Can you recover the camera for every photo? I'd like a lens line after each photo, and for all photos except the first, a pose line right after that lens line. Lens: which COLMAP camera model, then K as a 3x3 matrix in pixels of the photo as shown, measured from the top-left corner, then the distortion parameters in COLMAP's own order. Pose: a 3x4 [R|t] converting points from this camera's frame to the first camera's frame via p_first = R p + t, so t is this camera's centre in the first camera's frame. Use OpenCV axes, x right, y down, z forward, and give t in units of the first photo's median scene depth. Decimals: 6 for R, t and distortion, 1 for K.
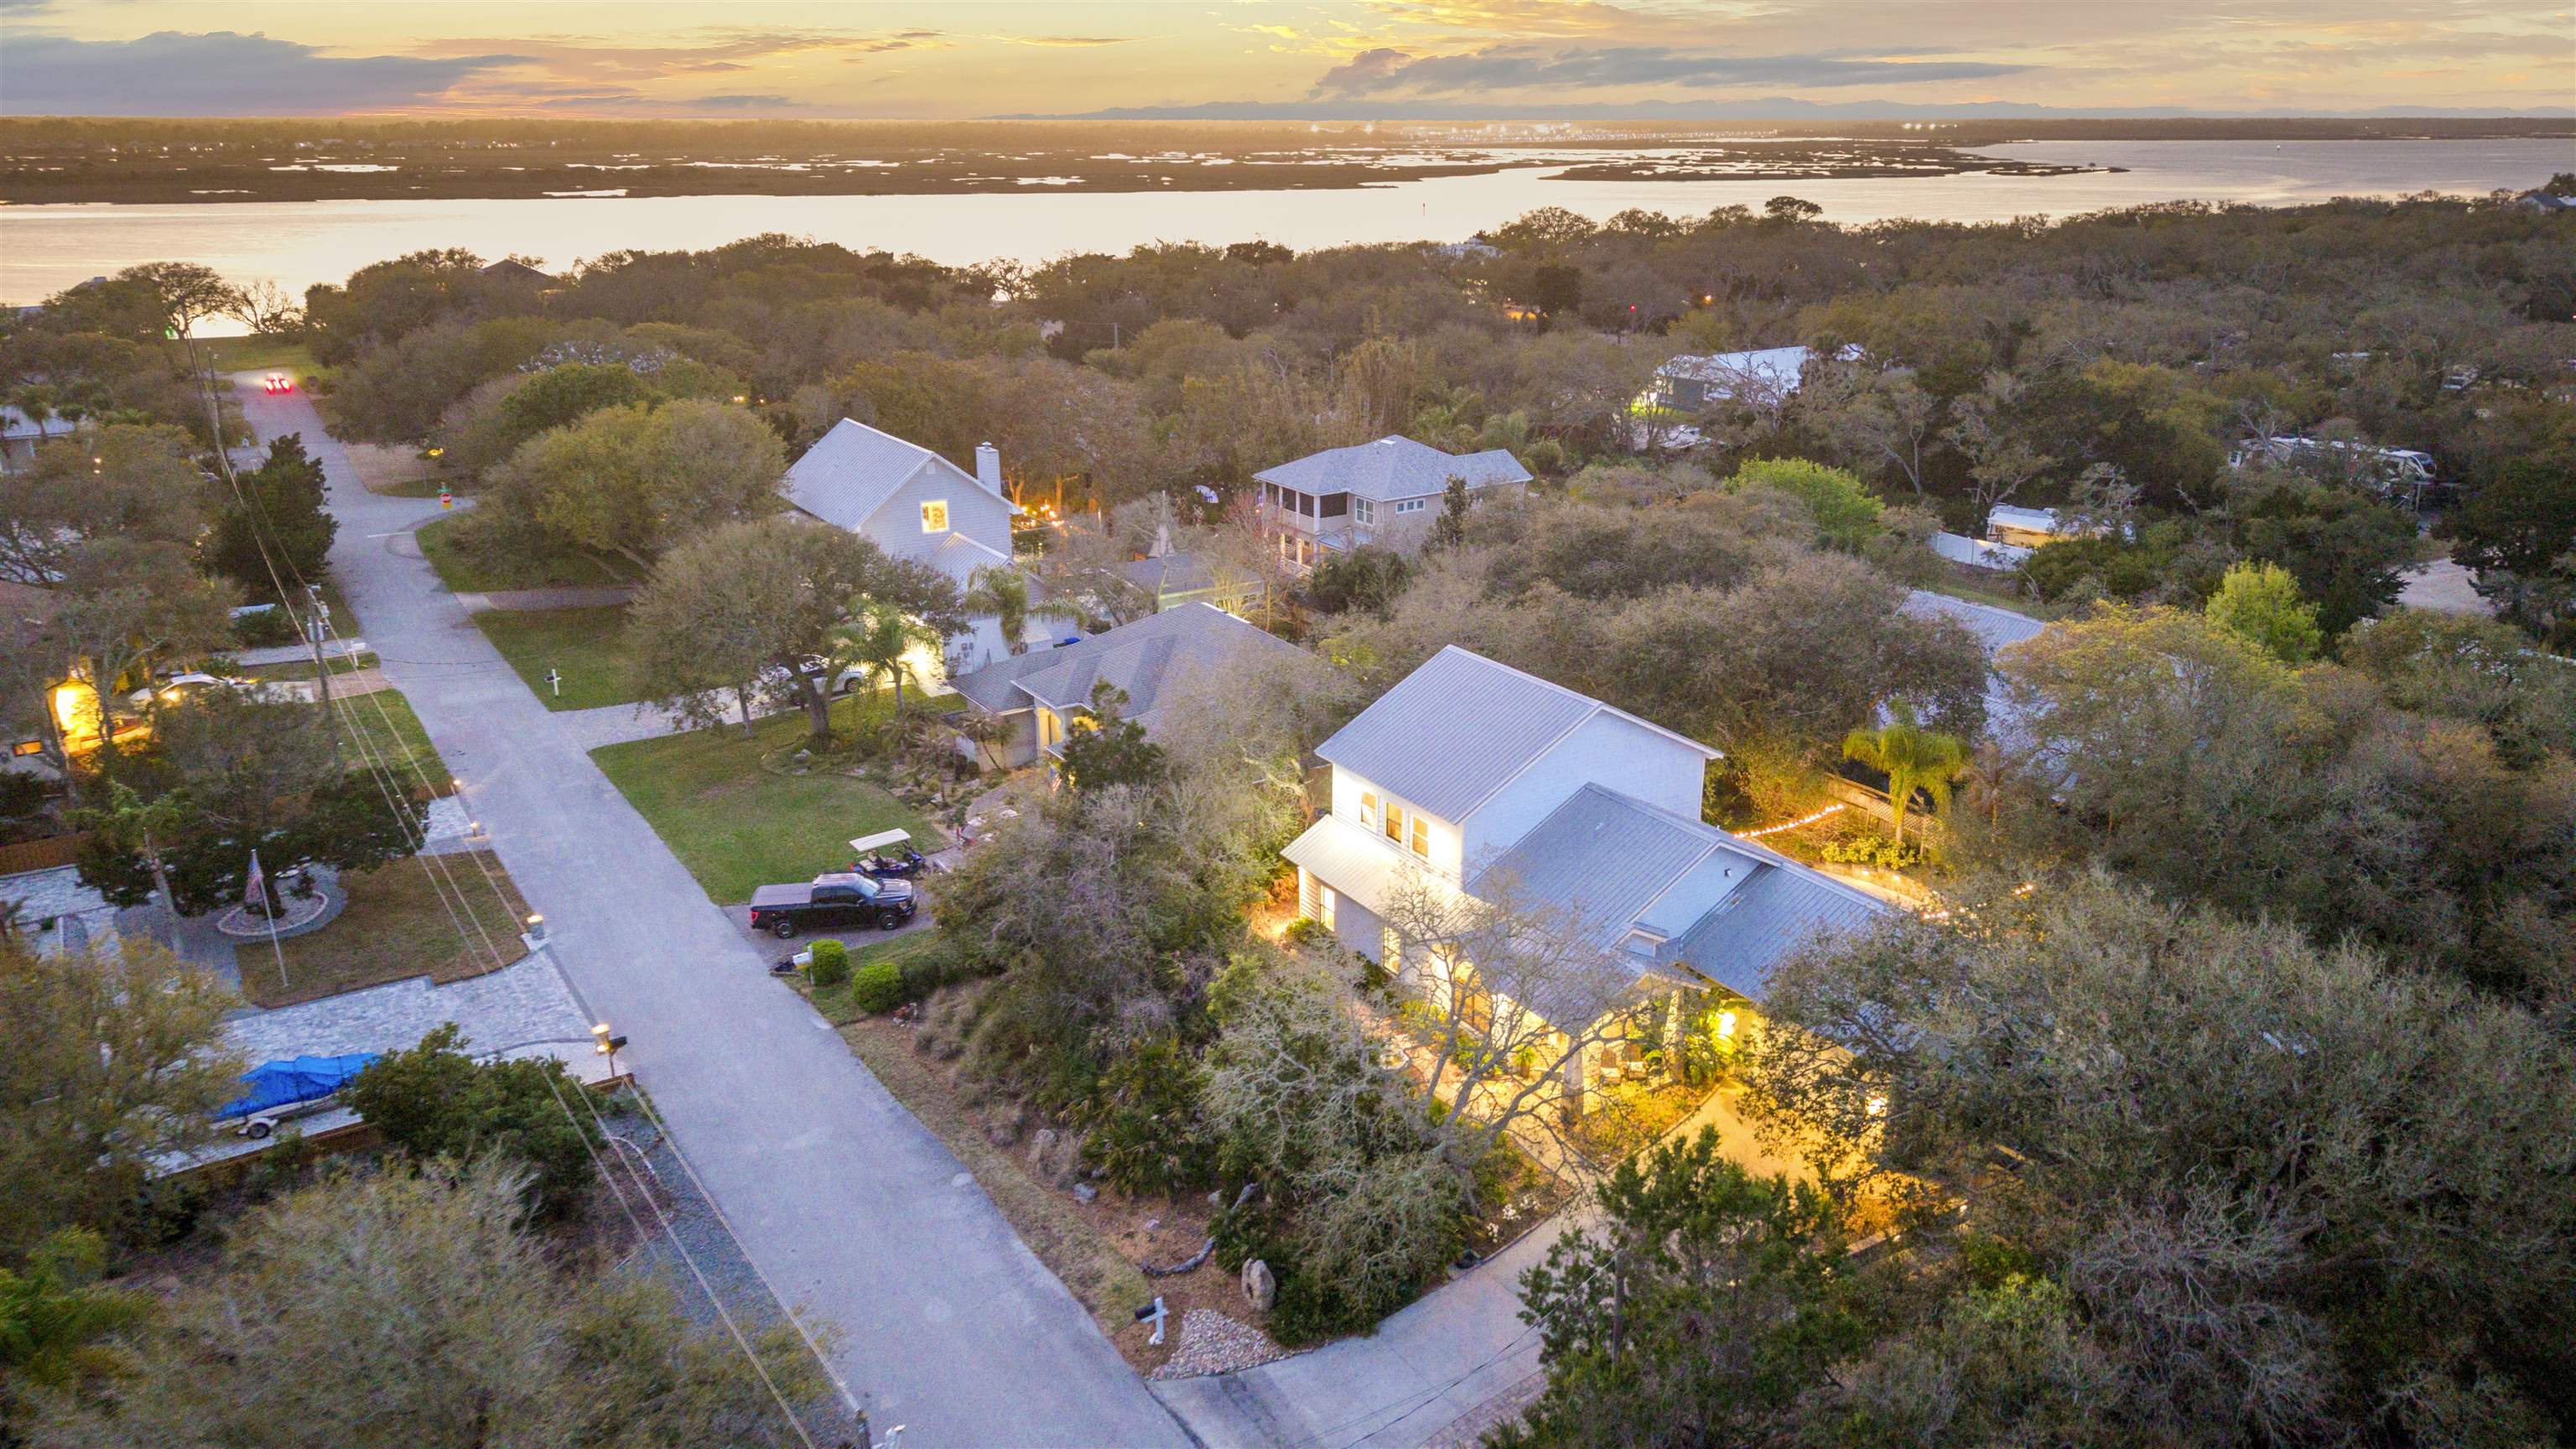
lens RADIAL K [[1715.0, 0, 1289.6], [0, 1715.0, 723.3], [0, 0, 1]] dist [0.030545, -0.028800]
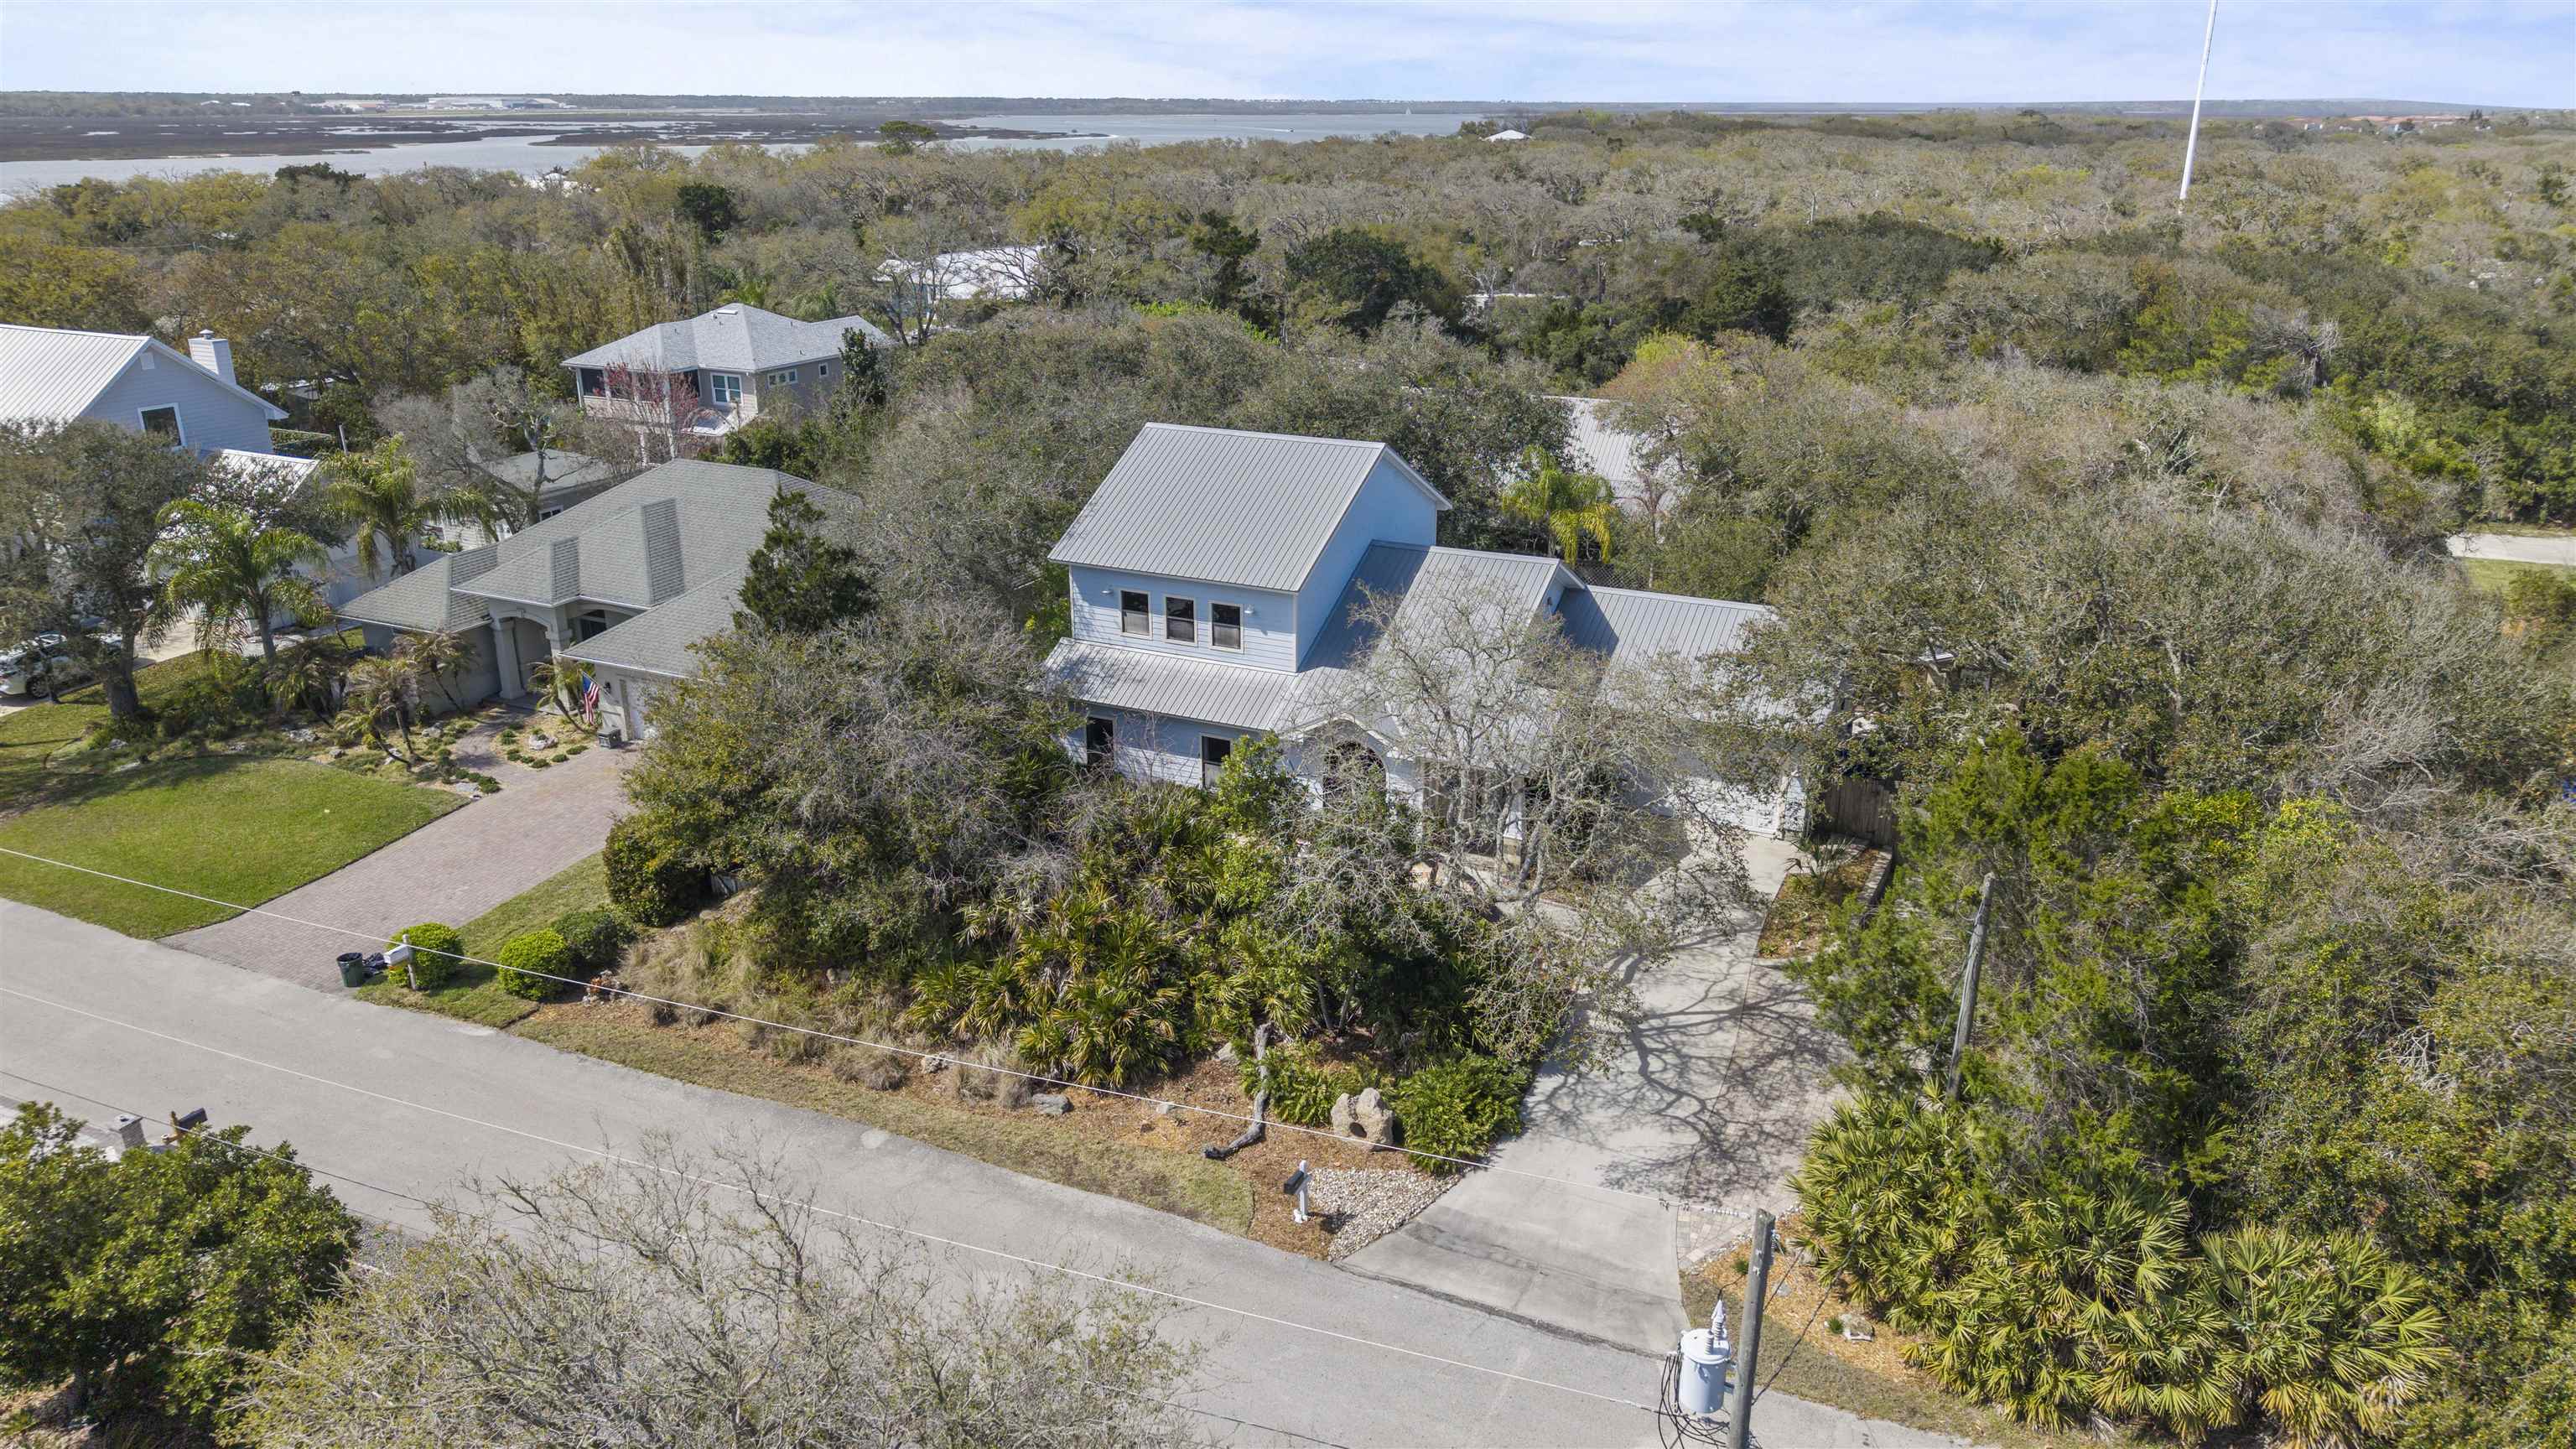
lens RADIAL K [[1715.0, 0, 1287.5], [0, 1715.0, 751.5], [0, 0, 1]] dist [0.030545, -0.028800]
pose [[0.855268, -0.181231, 0.485461, -0.281937], [0.167621, 0.983237, 0.071751, 0.063418], [-0.490326, 0.020007, 0.871309, 0.216029]]
